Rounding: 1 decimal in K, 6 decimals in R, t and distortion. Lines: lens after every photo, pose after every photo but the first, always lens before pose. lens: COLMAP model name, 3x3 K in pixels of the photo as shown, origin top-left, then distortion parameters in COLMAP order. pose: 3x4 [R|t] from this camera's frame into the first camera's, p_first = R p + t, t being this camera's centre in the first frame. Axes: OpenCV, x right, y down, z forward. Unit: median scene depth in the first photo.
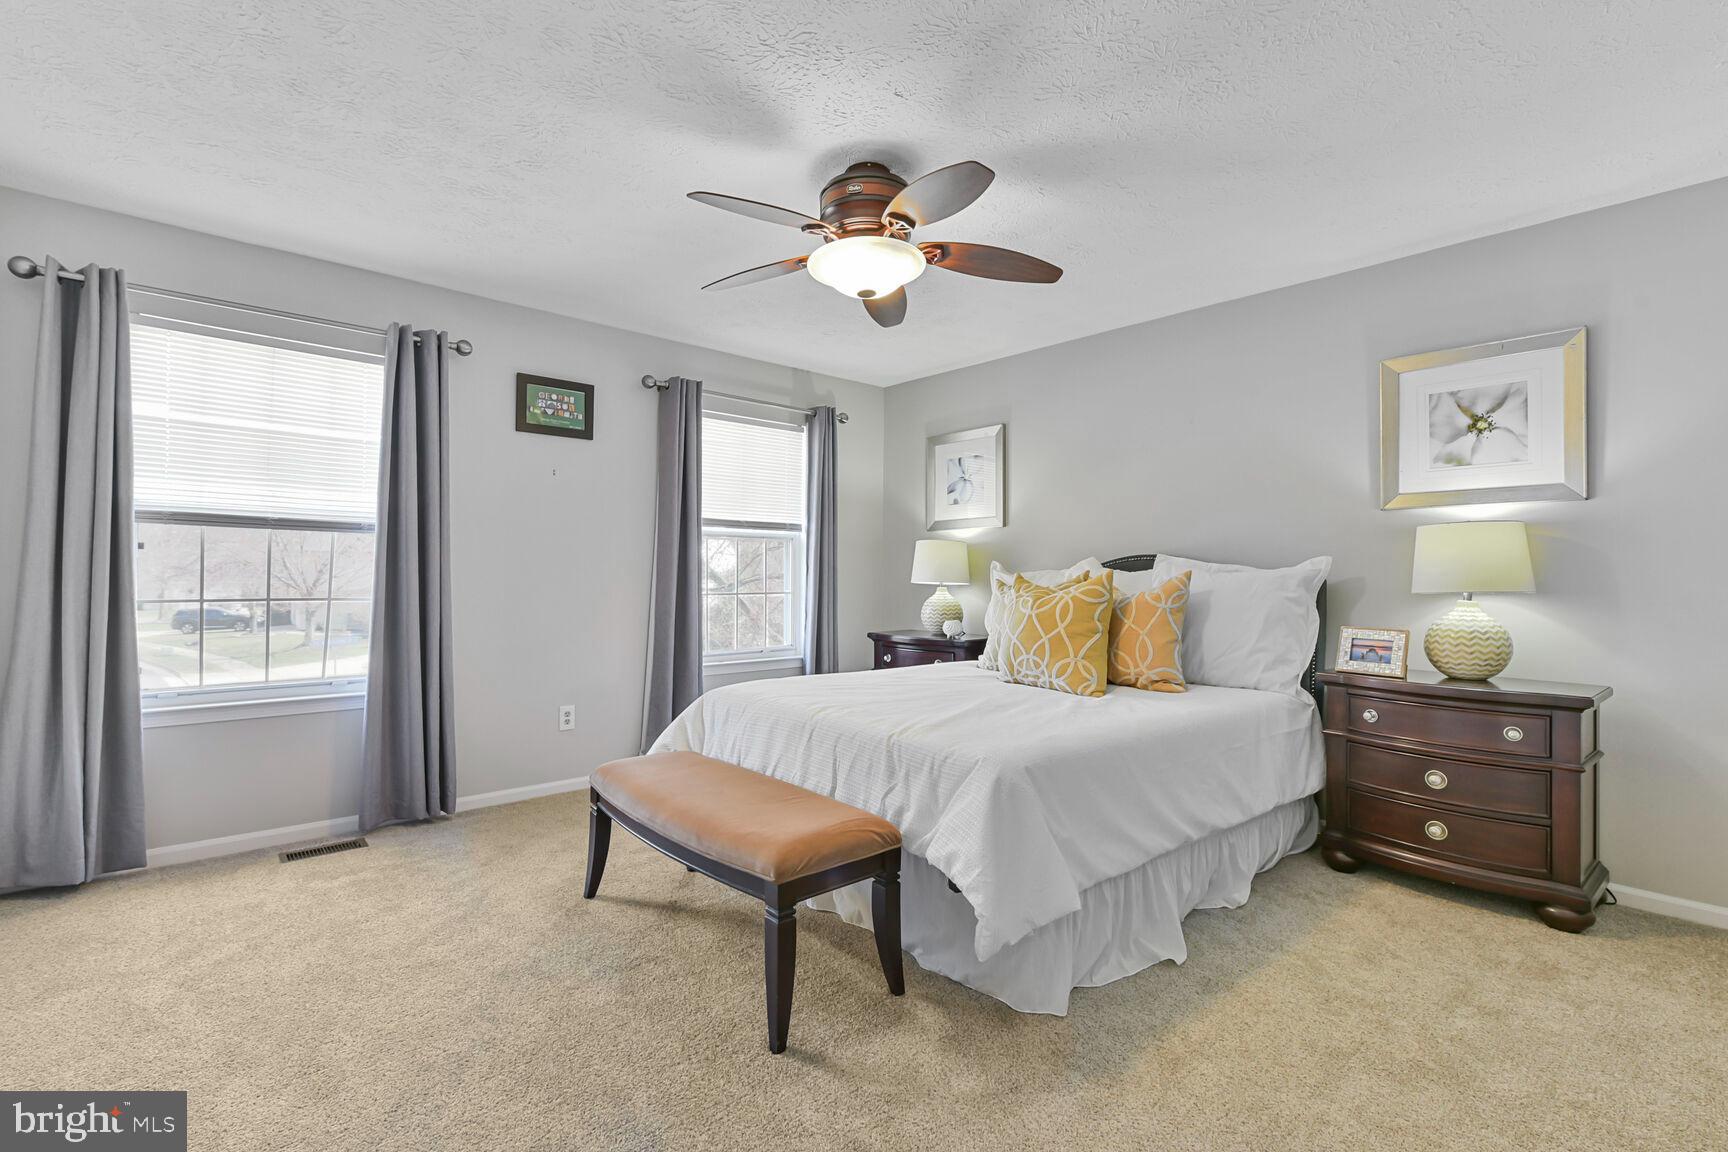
lens RADIAL K [[757.1, 0, 862.2], [0, 757.1, 574.1], [0, 0, 1]] dist [-0.013255, -0.000021]
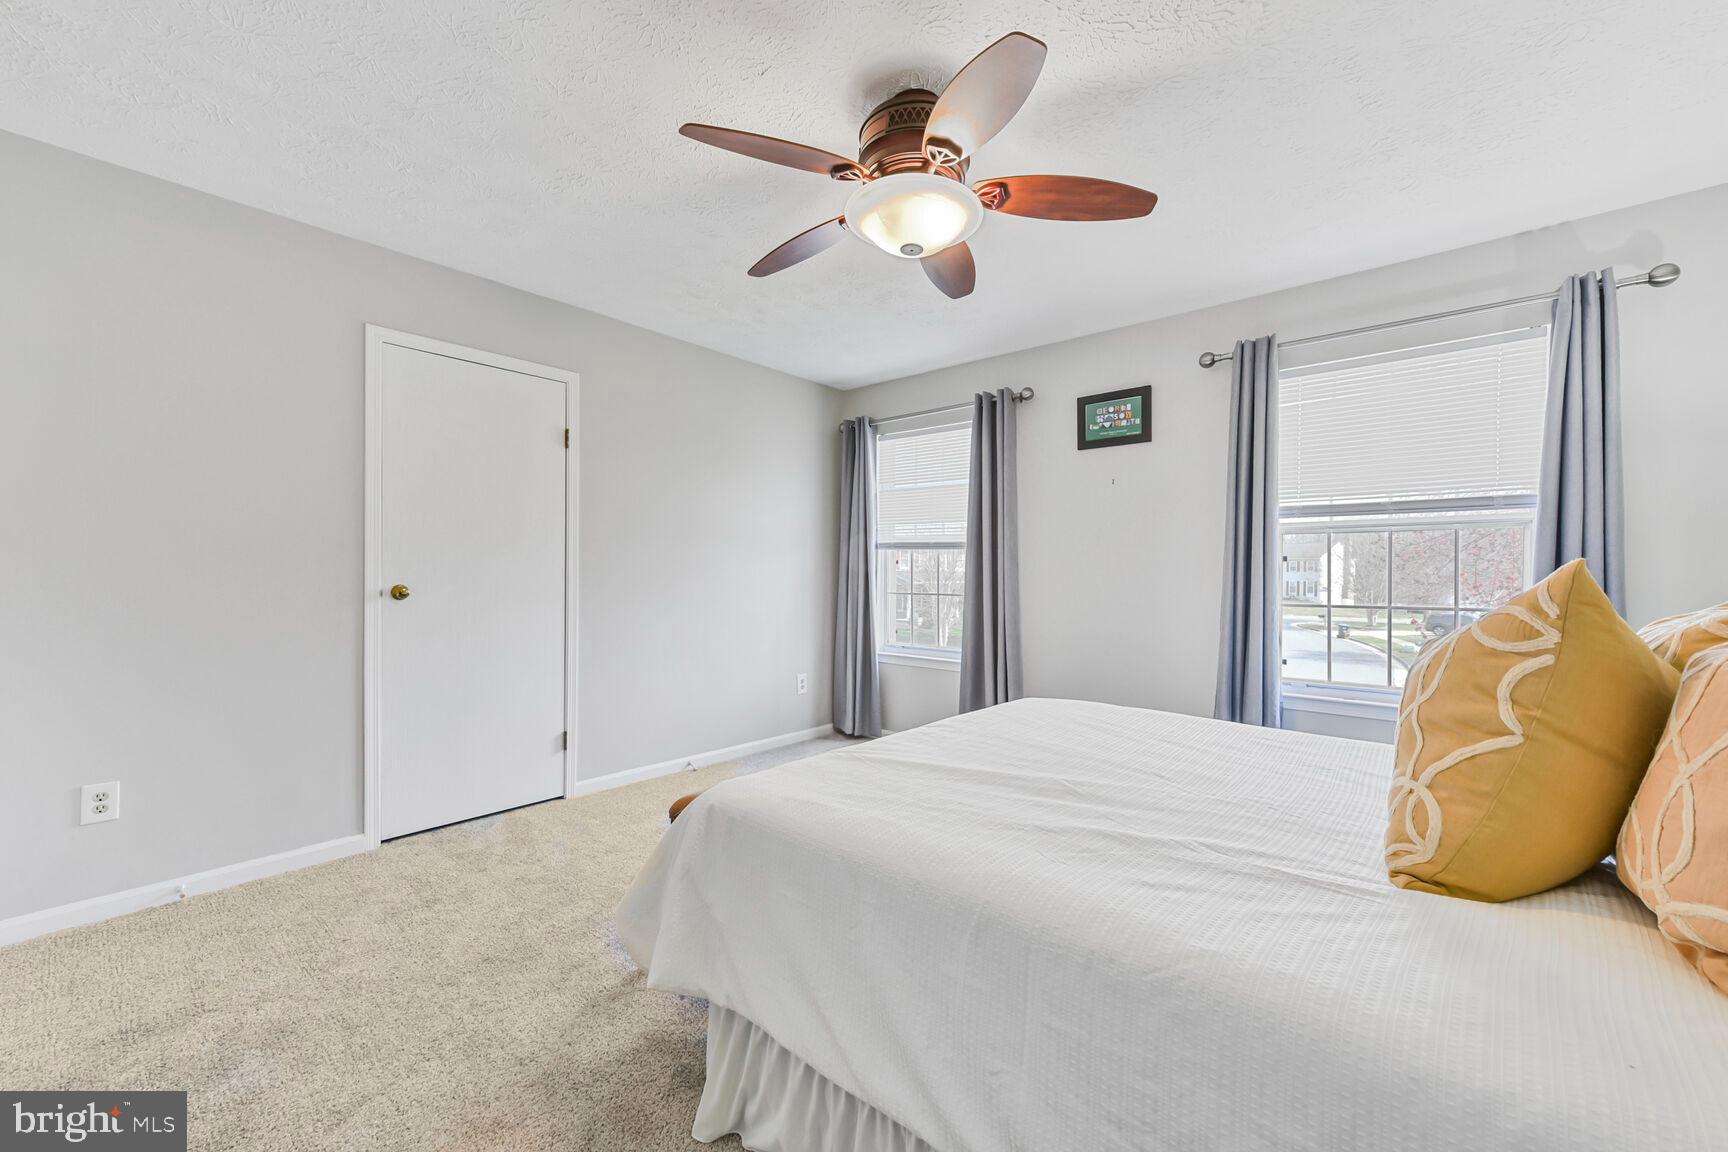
lens RADIAL K [[687.3, 0, 860.8], [0, 687.3, 576.0], [0, 0, 1]] dist [0.011434, 0.000664]
pose [[0.137524, -0.003948, -0.990491, 0.545786], [-0.000255, 0.999992, -0.004021, 0.001229], [0.990498, 0.000805, 0.137521, 0.578383]]
